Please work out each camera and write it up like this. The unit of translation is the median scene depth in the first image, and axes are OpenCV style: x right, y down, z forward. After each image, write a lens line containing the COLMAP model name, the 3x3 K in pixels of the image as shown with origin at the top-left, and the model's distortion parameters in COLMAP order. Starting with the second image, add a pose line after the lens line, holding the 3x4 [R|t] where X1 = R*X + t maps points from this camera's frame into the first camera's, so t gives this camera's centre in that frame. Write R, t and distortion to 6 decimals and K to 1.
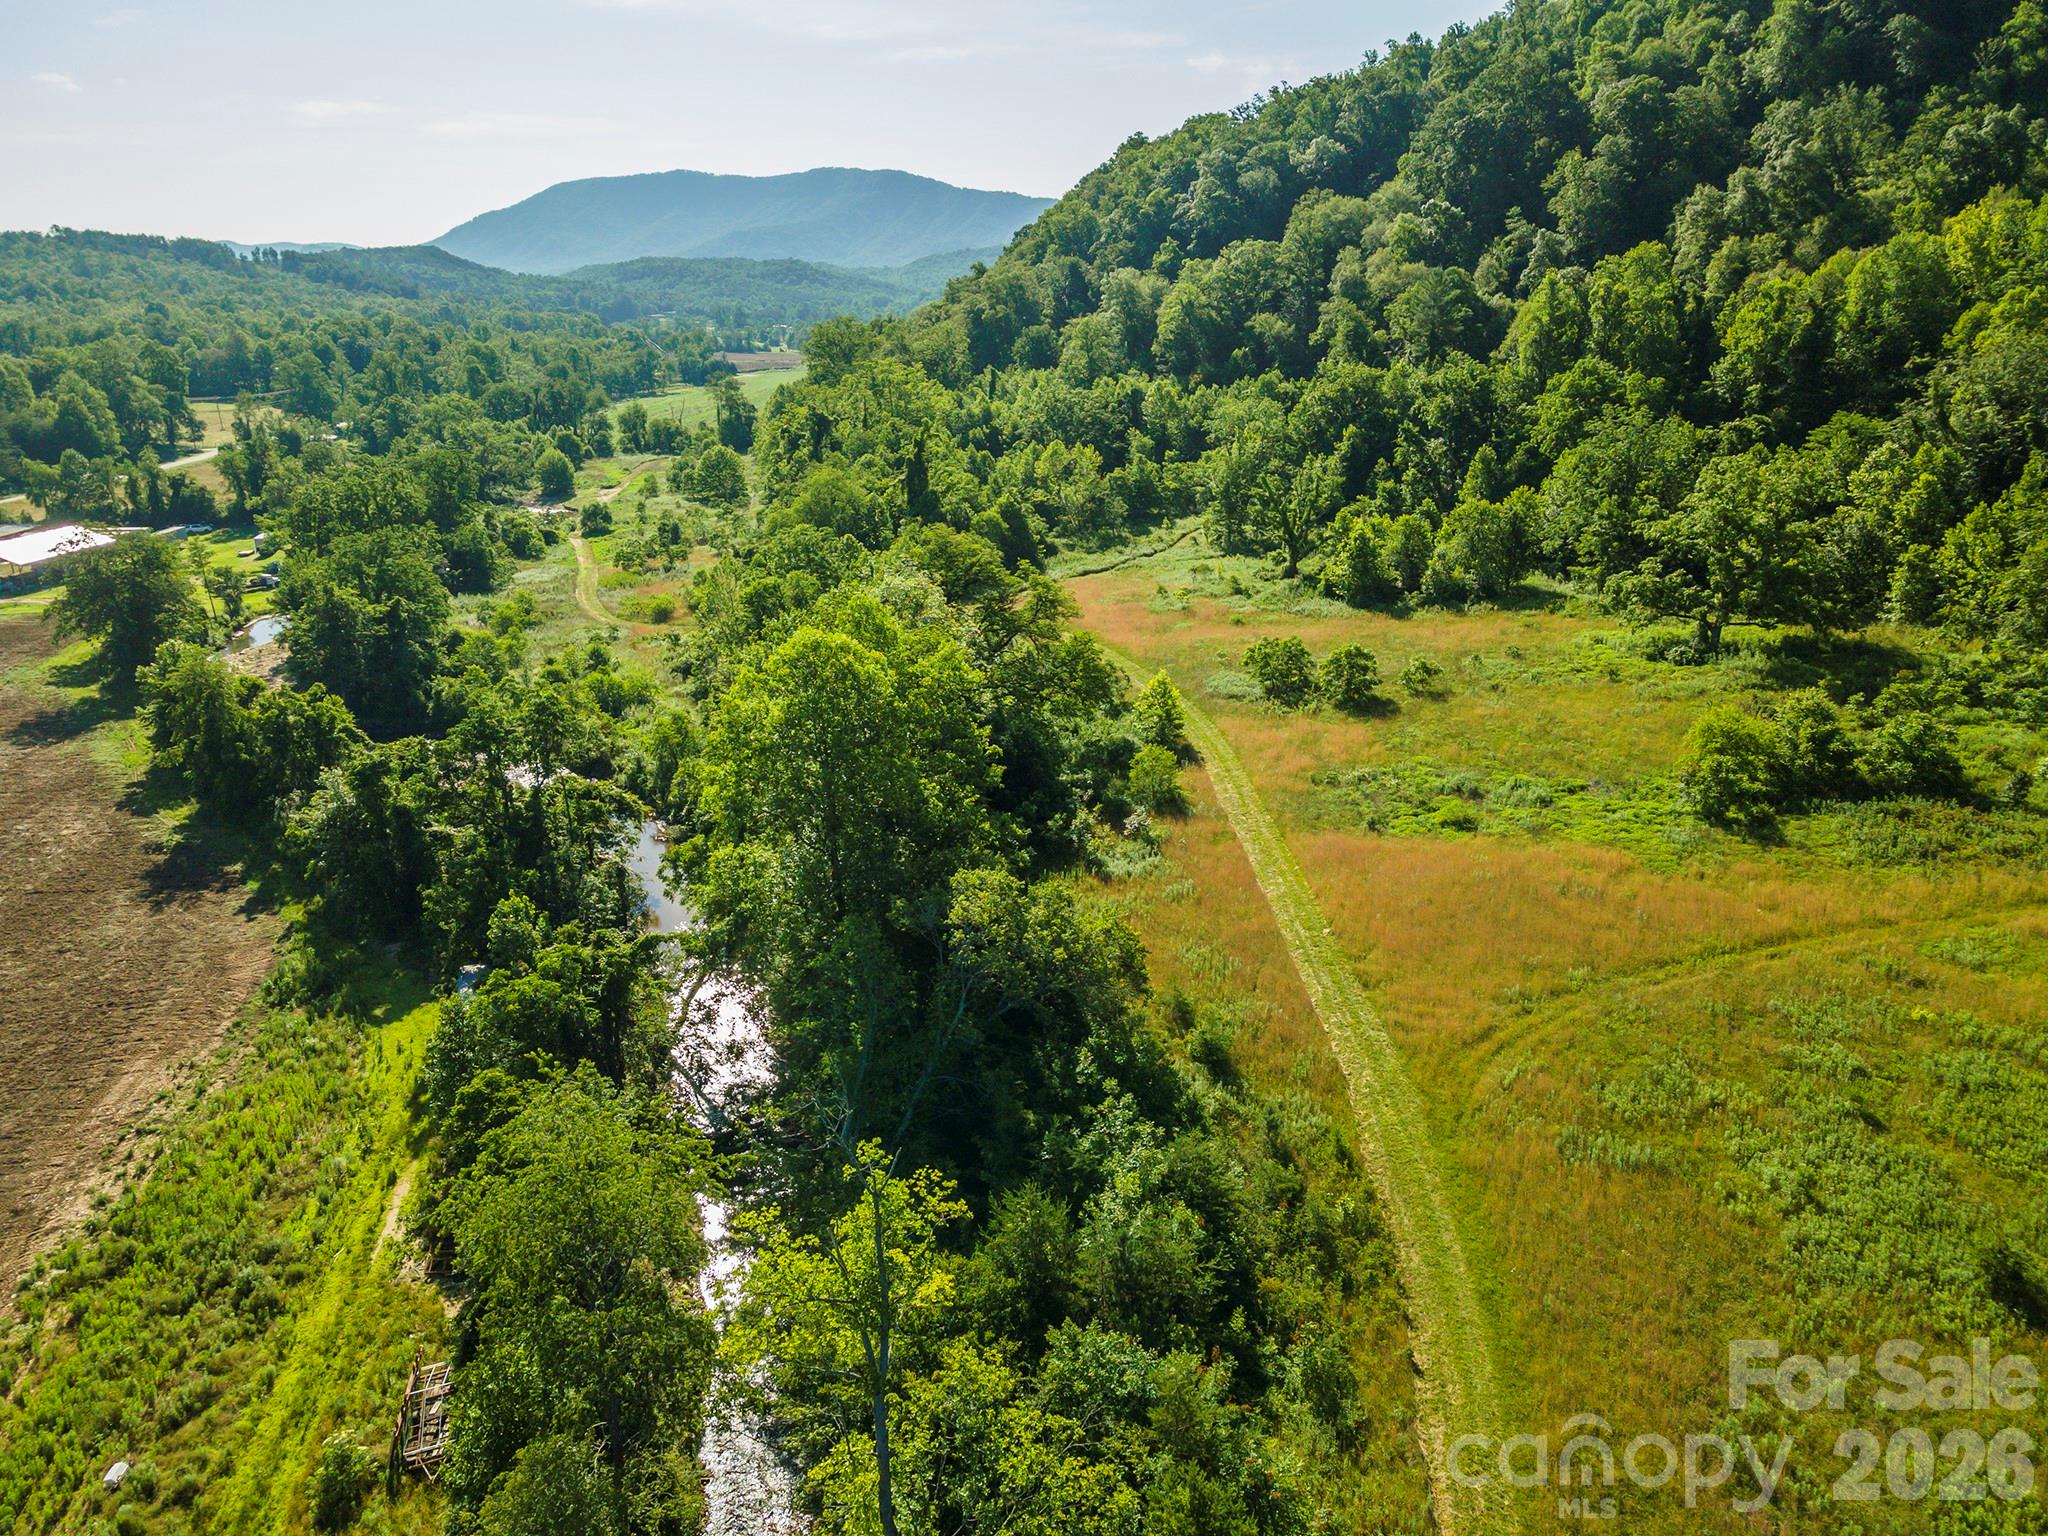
lens RADIAL K [[1408.2, 0, 1017.4], [0, 1408.2, 757.7], [0, 0, 1]] dist [0.045299, 0.011762]
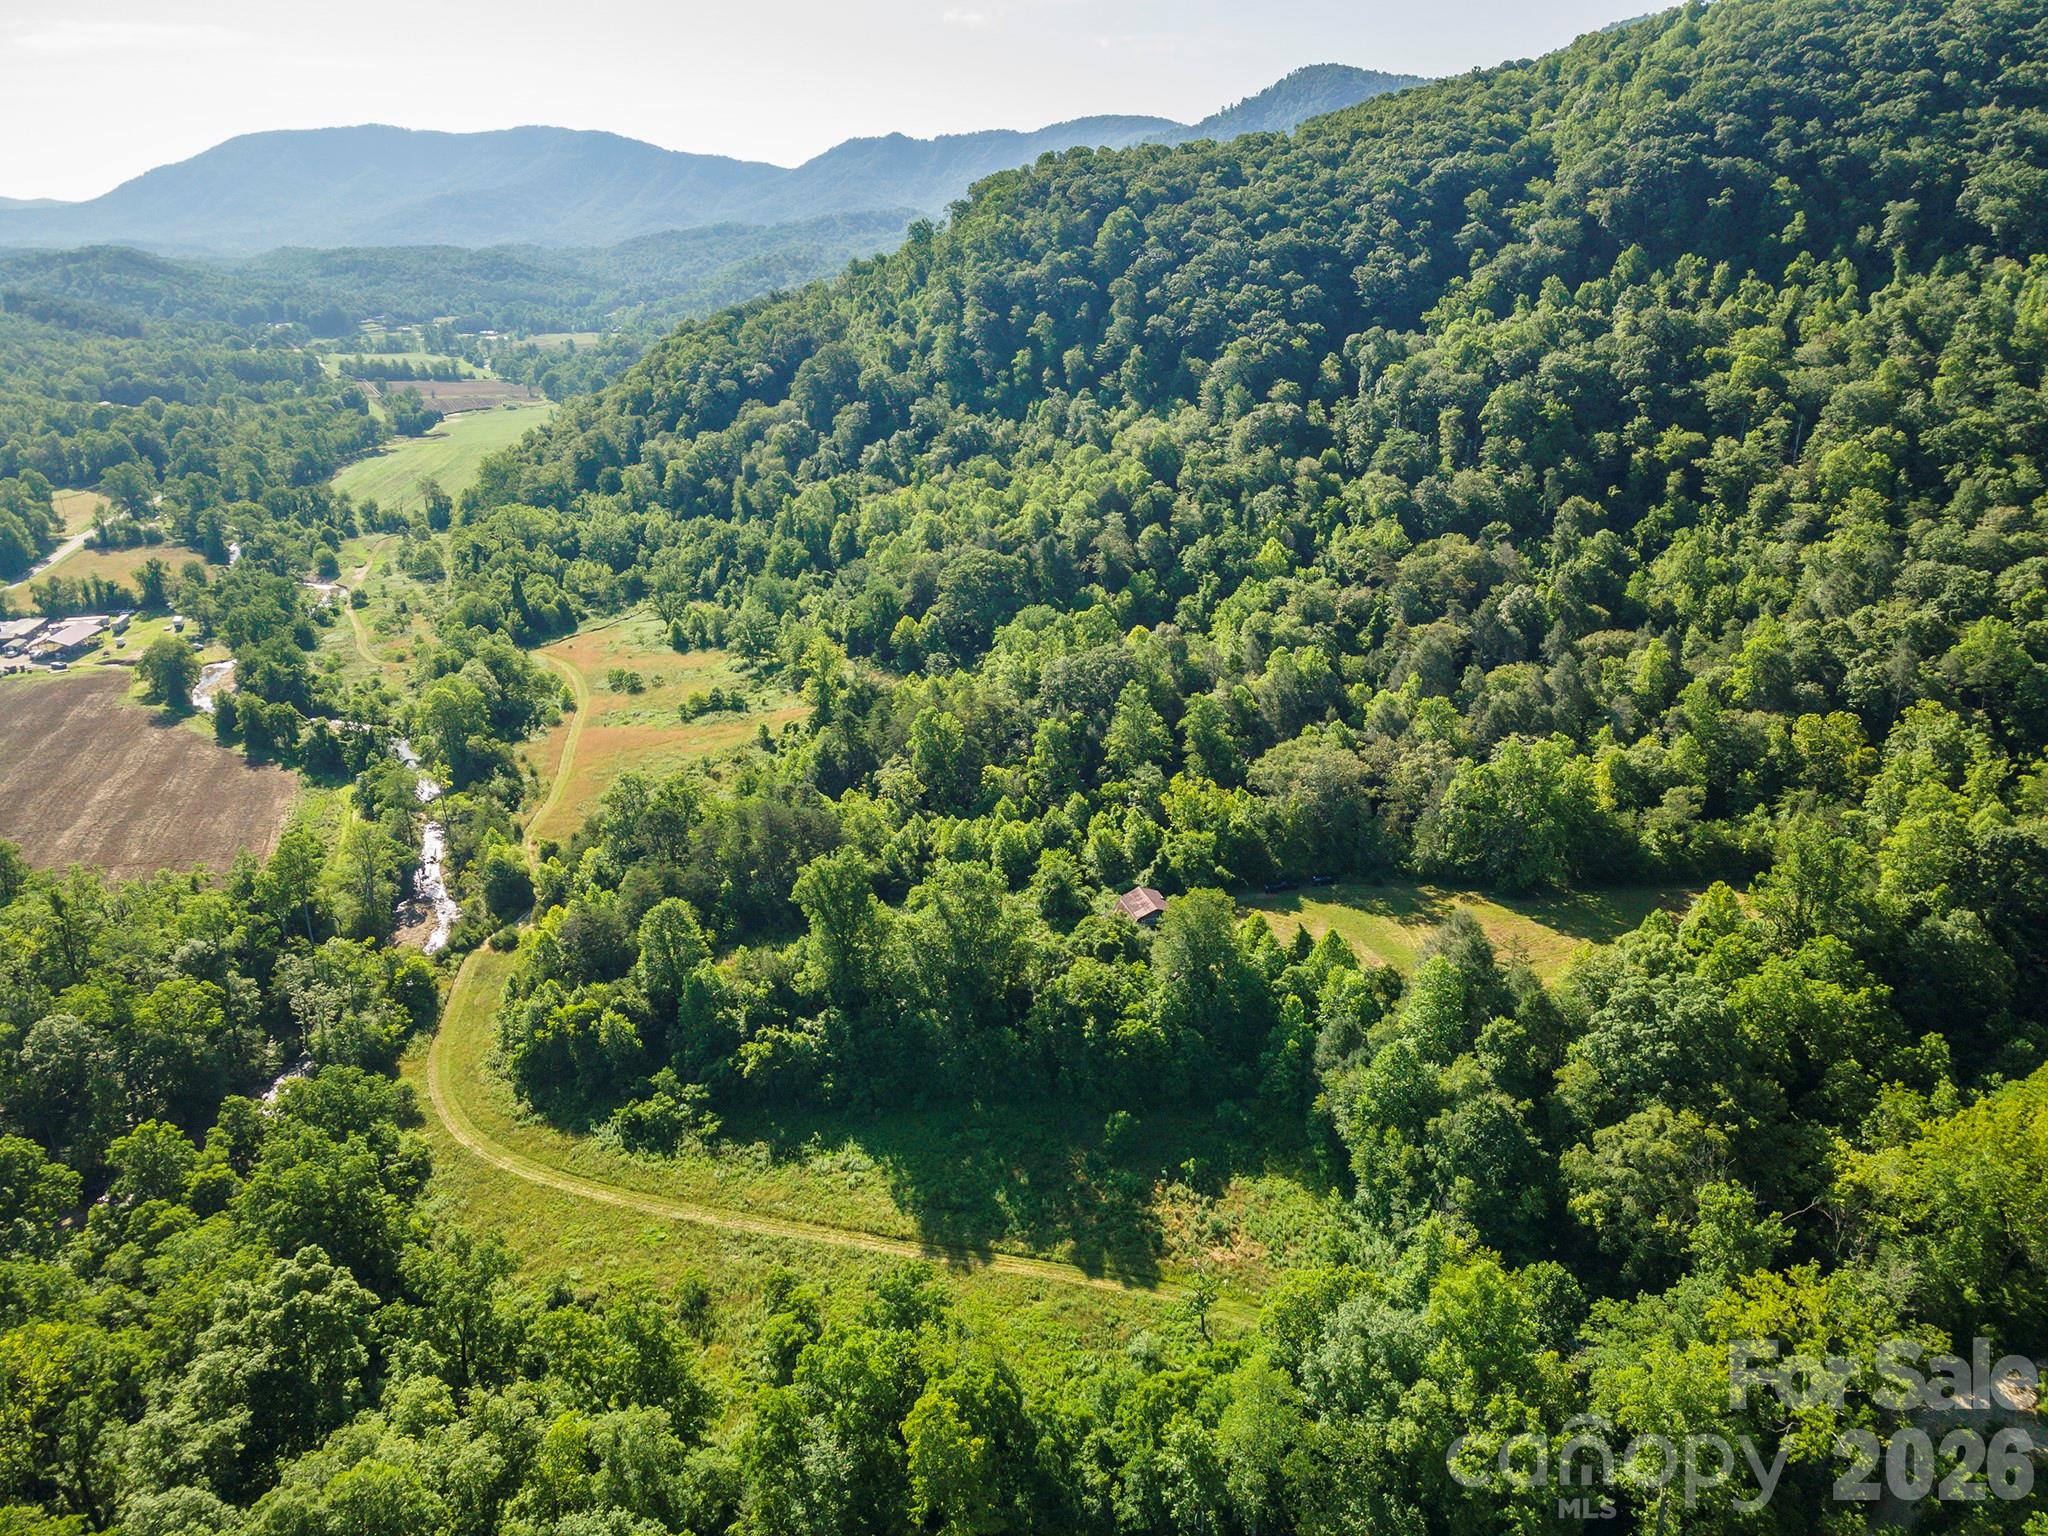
lens RADIAL K [[1408.2, 0, 1037.3], [0, 1408.2, 777.9], [0, 0, 1]] dist [0.045299, 0.011762]
pose [[0.983979, -0.068726, 0.164503, 0.272214], [0.059248, 0.996325, 0.061851, 0.008442], [-0.168149, -0.051114, 0.984435, -1.066525]]
